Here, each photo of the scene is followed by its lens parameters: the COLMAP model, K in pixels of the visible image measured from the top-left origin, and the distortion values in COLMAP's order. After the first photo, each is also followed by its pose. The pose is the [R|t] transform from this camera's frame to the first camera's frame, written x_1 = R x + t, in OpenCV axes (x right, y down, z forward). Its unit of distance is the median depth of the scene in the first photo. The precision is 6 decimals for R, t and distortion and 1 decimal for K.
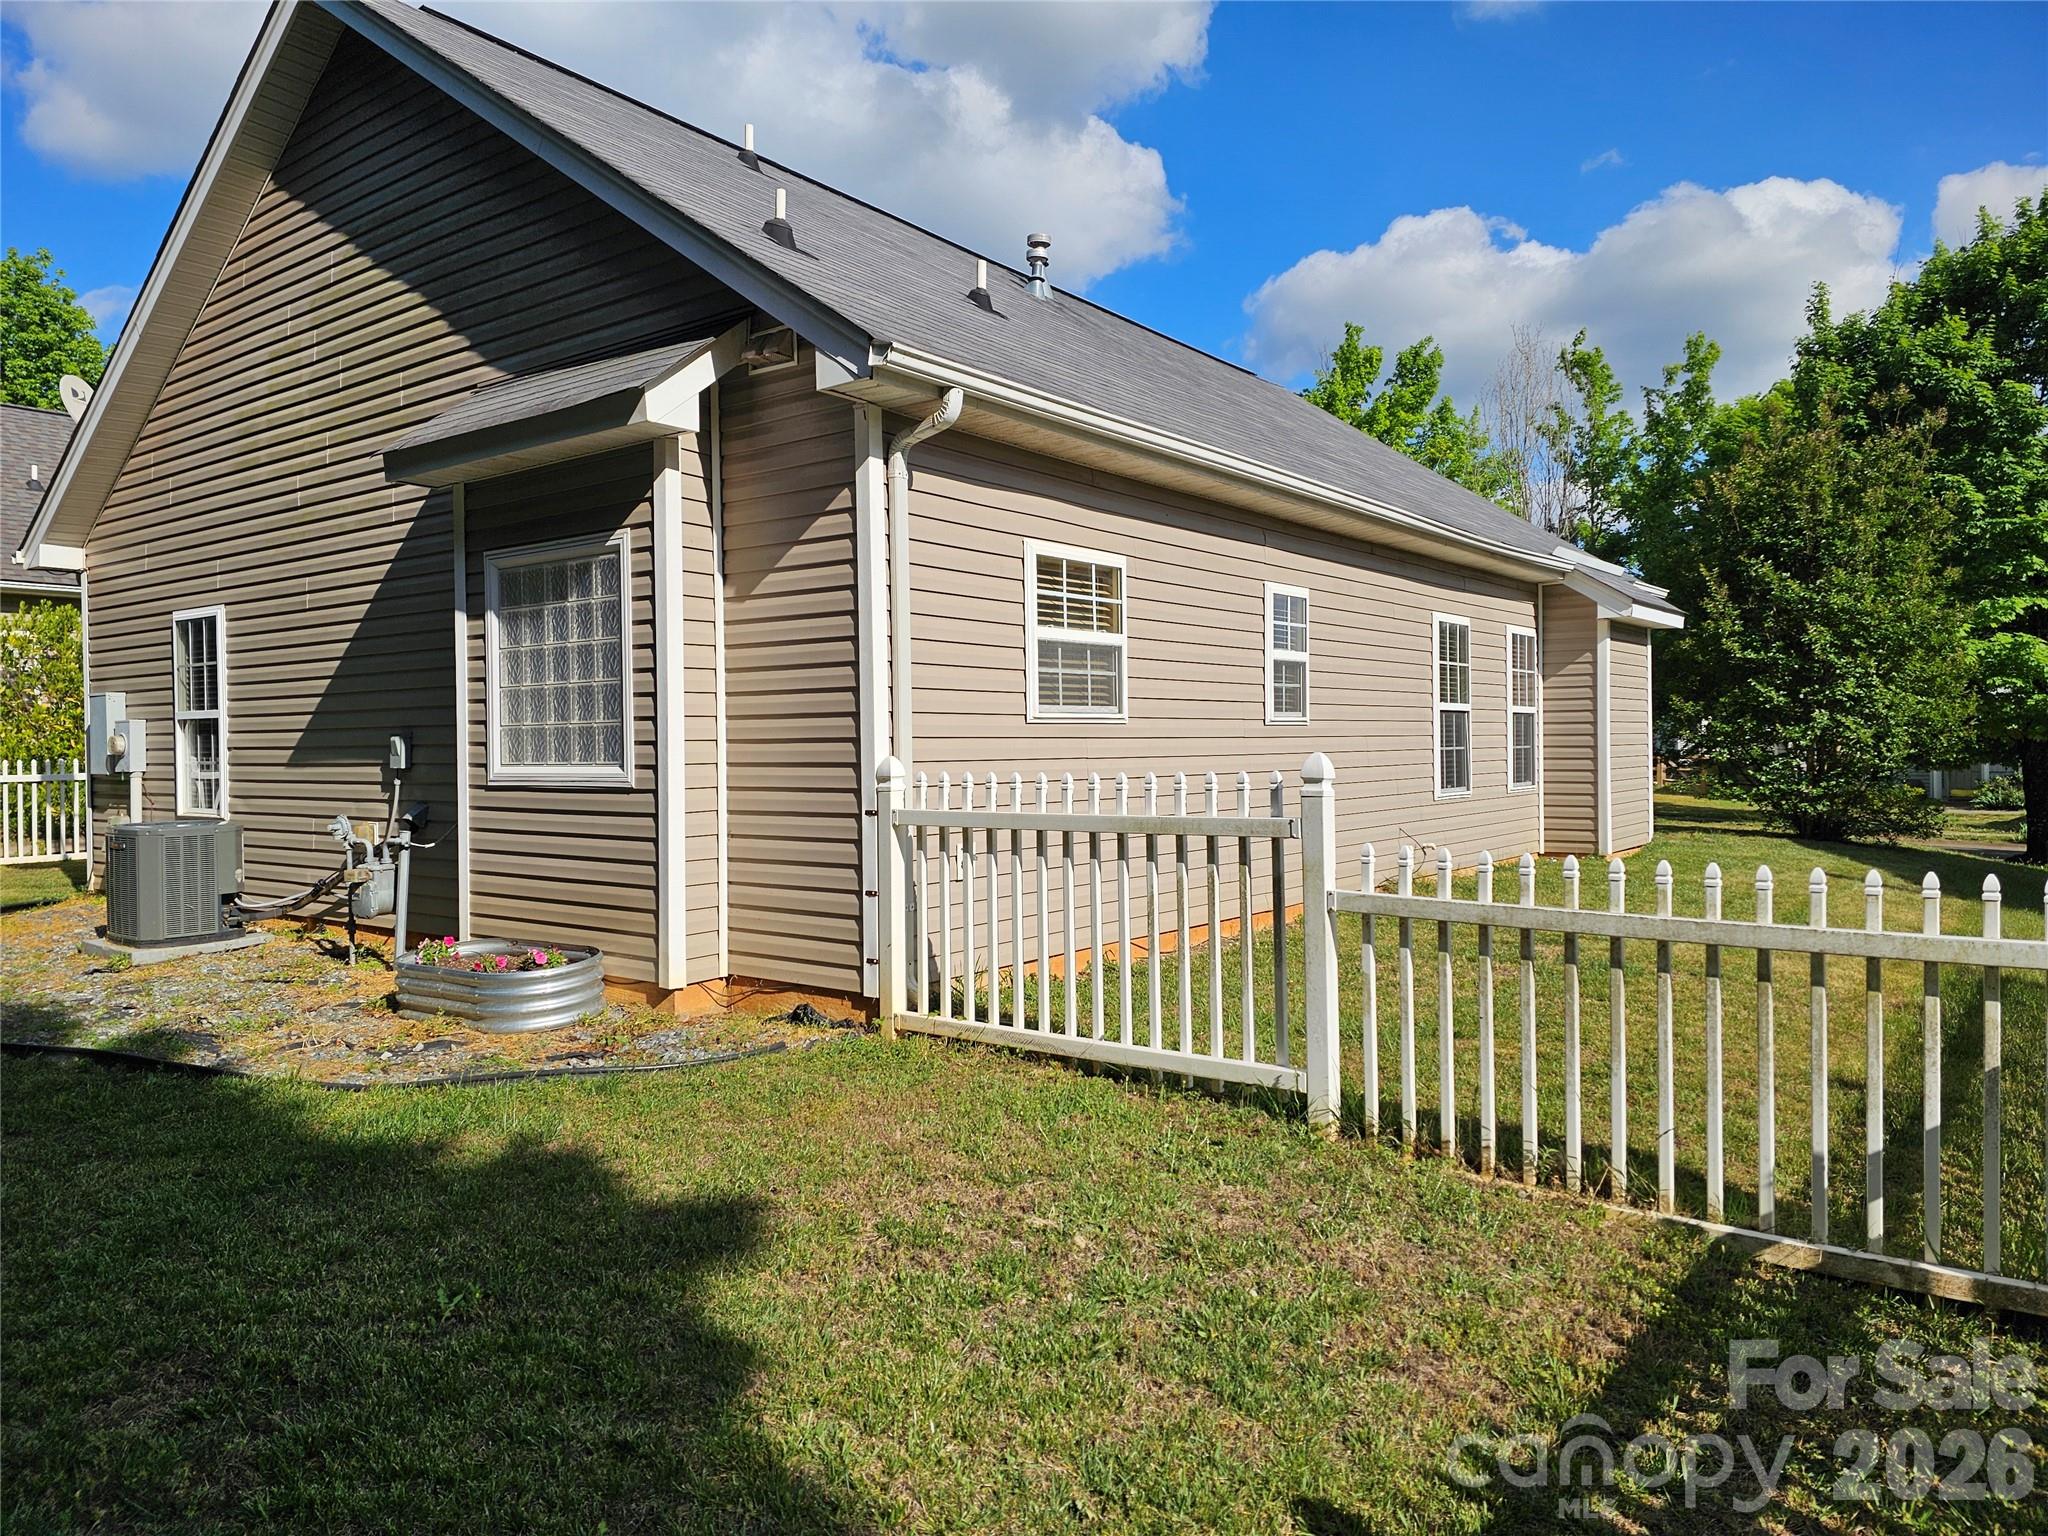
lens RADIAL K [[1362.1, 0, 1028.7], [0, 1362.1, 753.5], [0, 0, 1]] dist [0.069317, -0.062923]
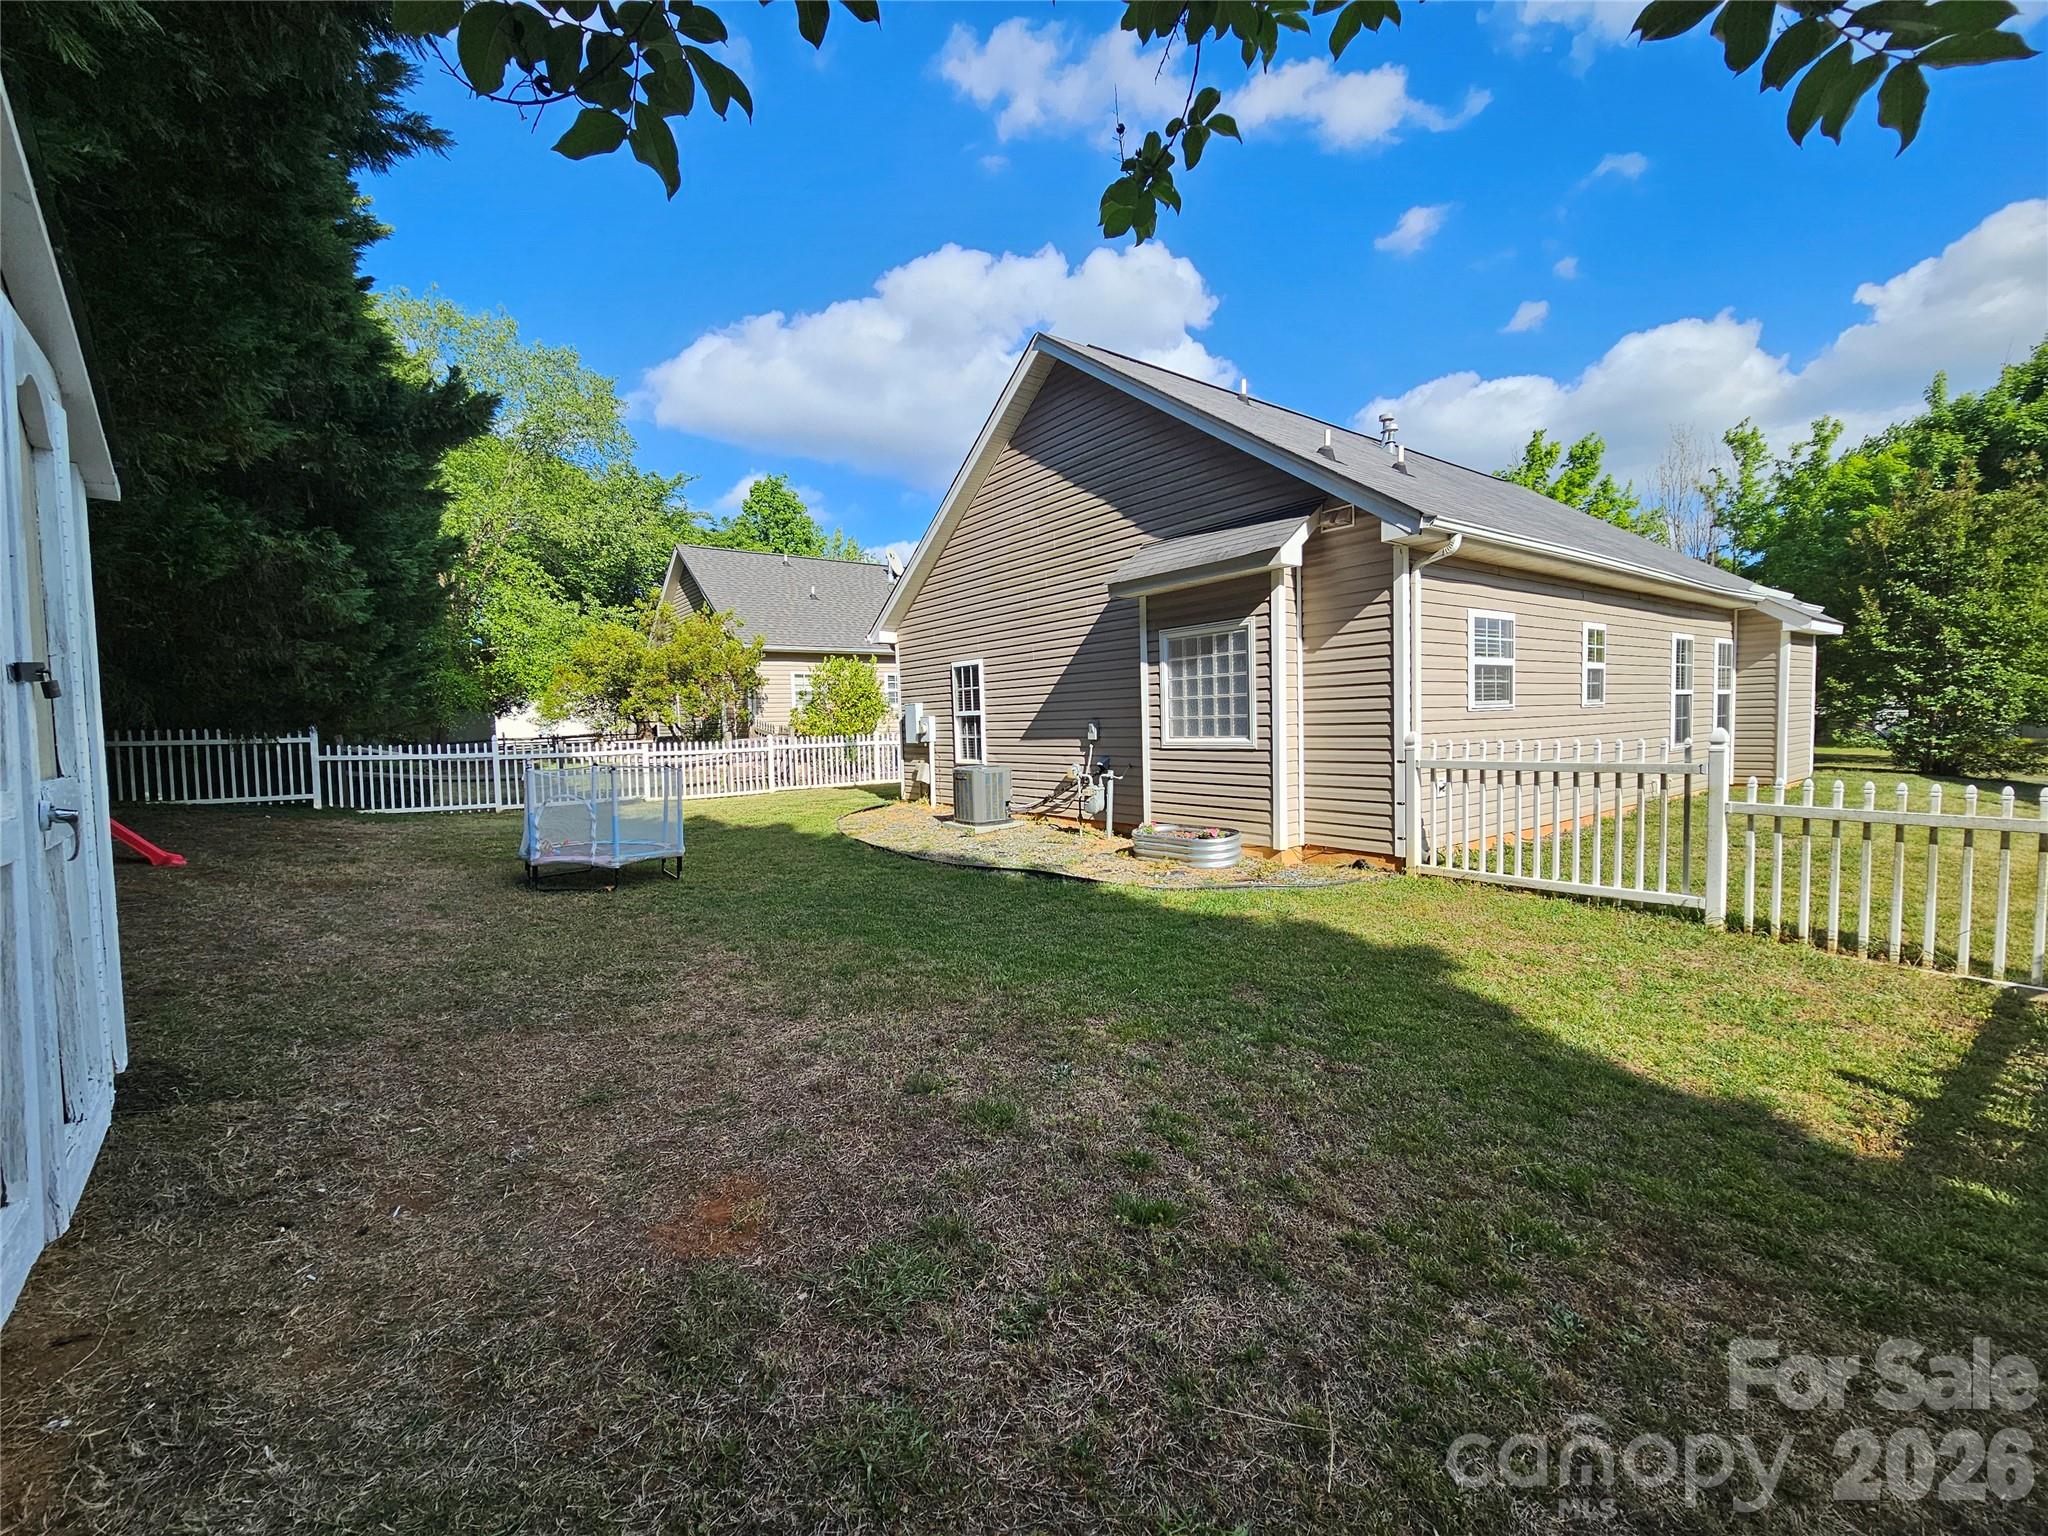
lens RADIAL K [[835.8, 0, 1029.7], [0, 835.8, 778.3], [0, 0, 1]] dist [-0.002809, -0.000119]
pose [[0.962591, 0.001015, -0.270955, -0.274832], [0.016767, 0.997853, 0.063307, -0.014353], [0.270438, -0.065482, 0.960508, -0.246300]]
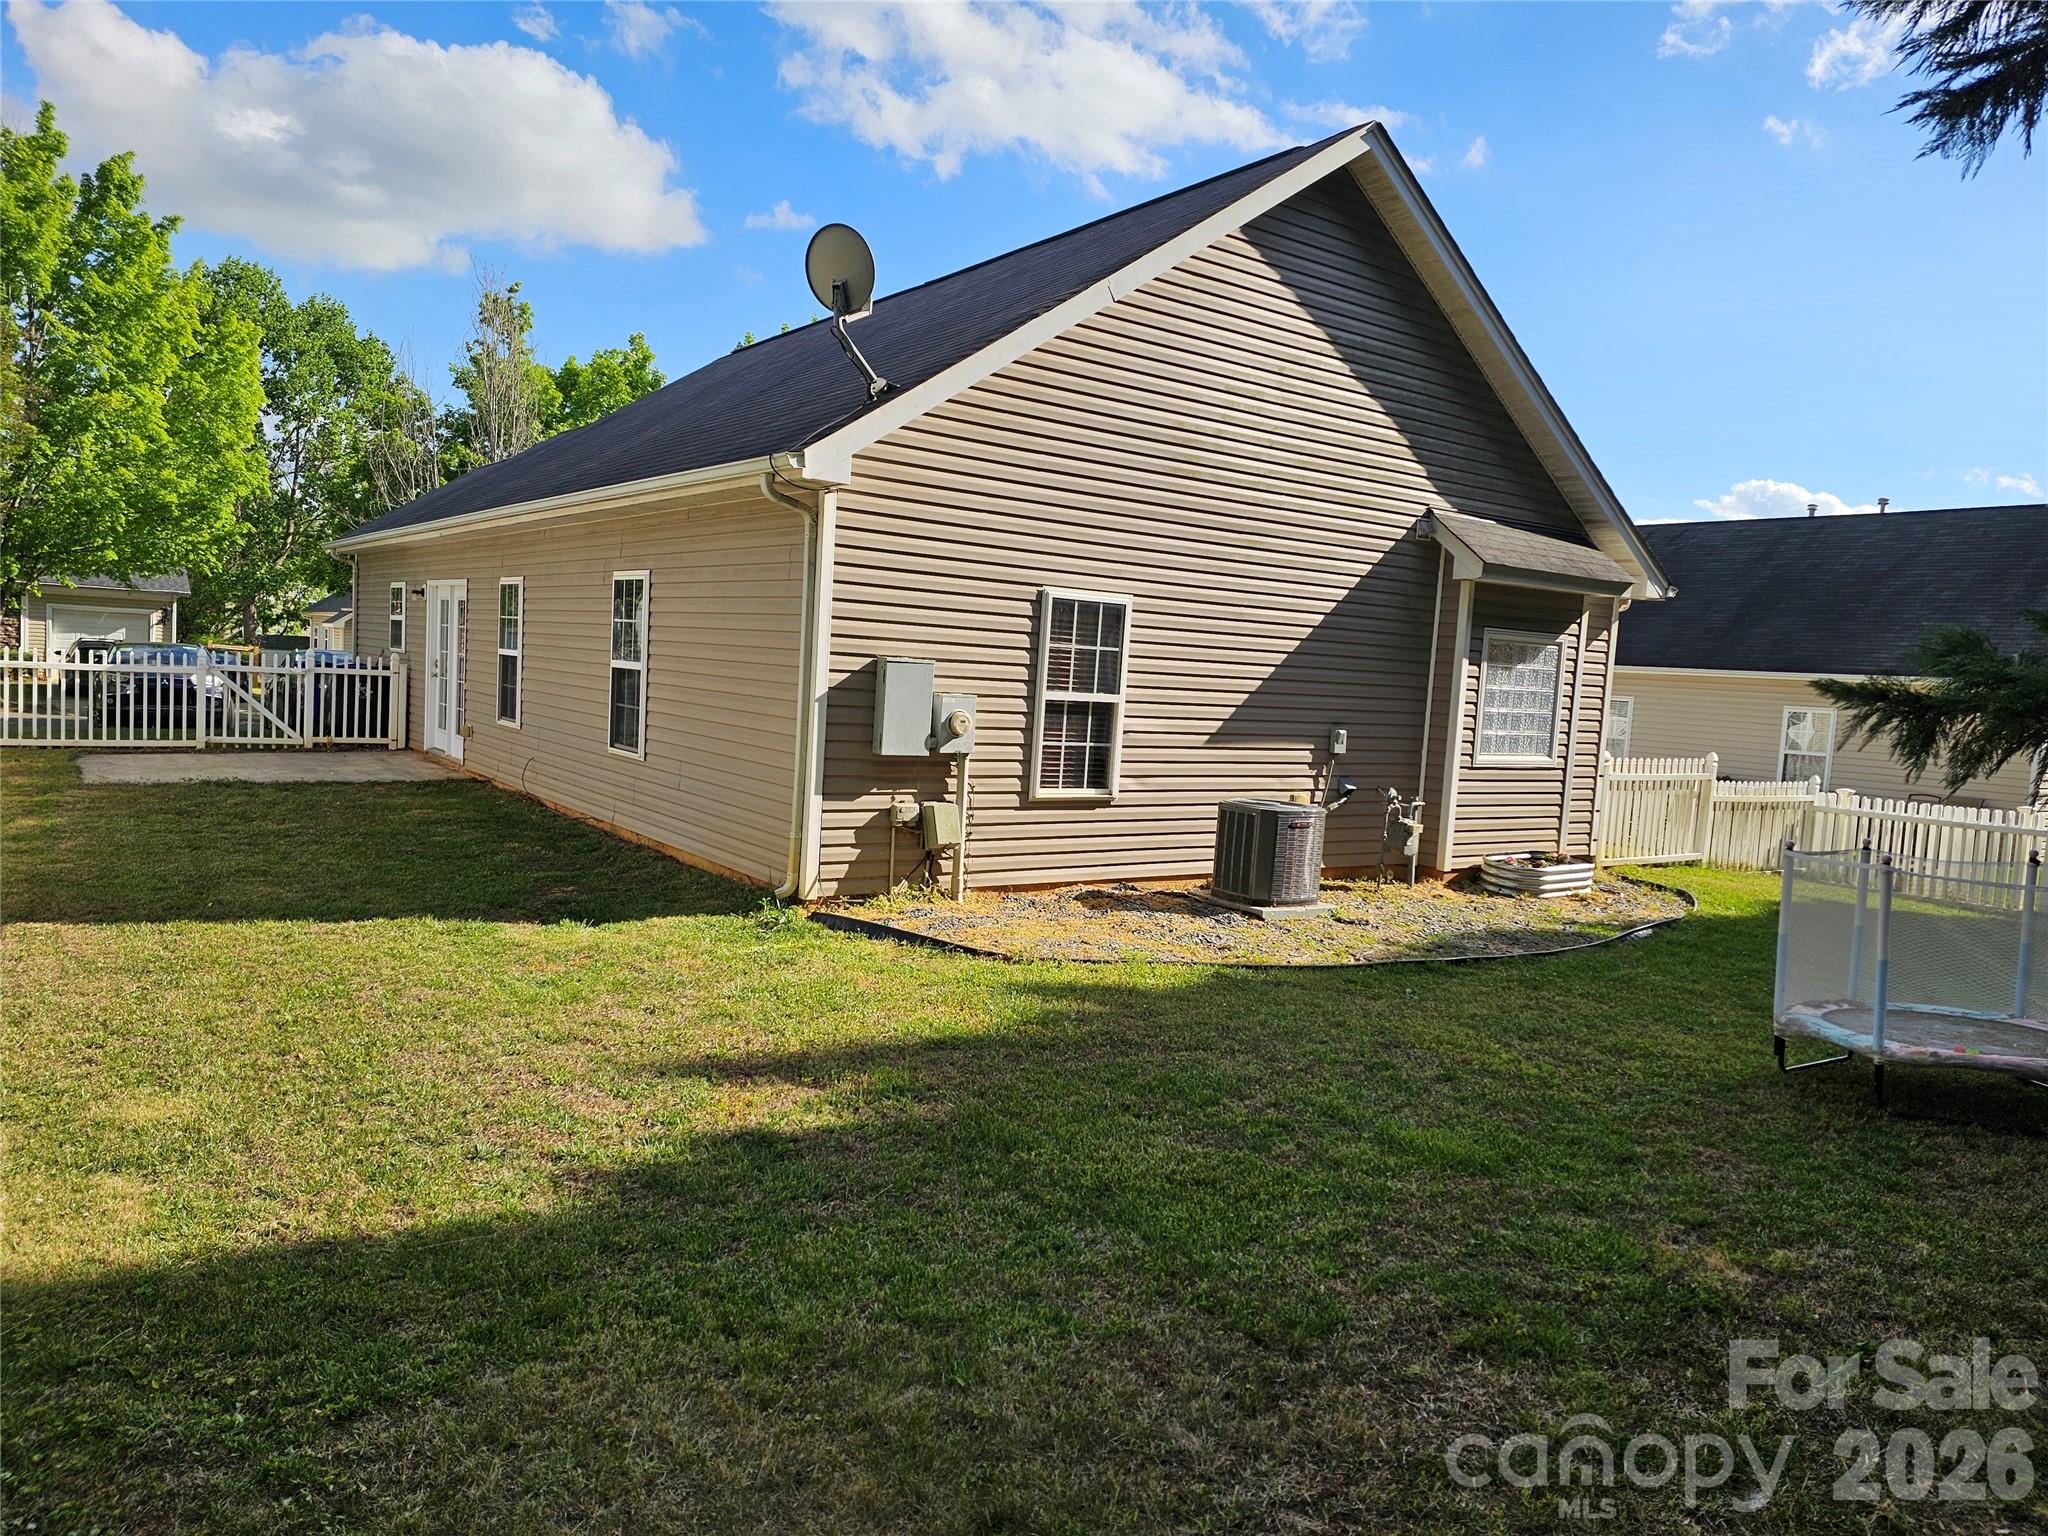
lens RADIAL K [[1362.1, 0, 1039.8], [0, 1362.1, 778.5], [0, 0, 1]] dist [0.069317, -0.062923]
pose [[0.288579, -0.050502, 0.956123, -2.375621], [-0.055211, 0.996069, 0.069275, -0.054730], [-0.955863, -0.072780, 0.284656, 1.138218]]
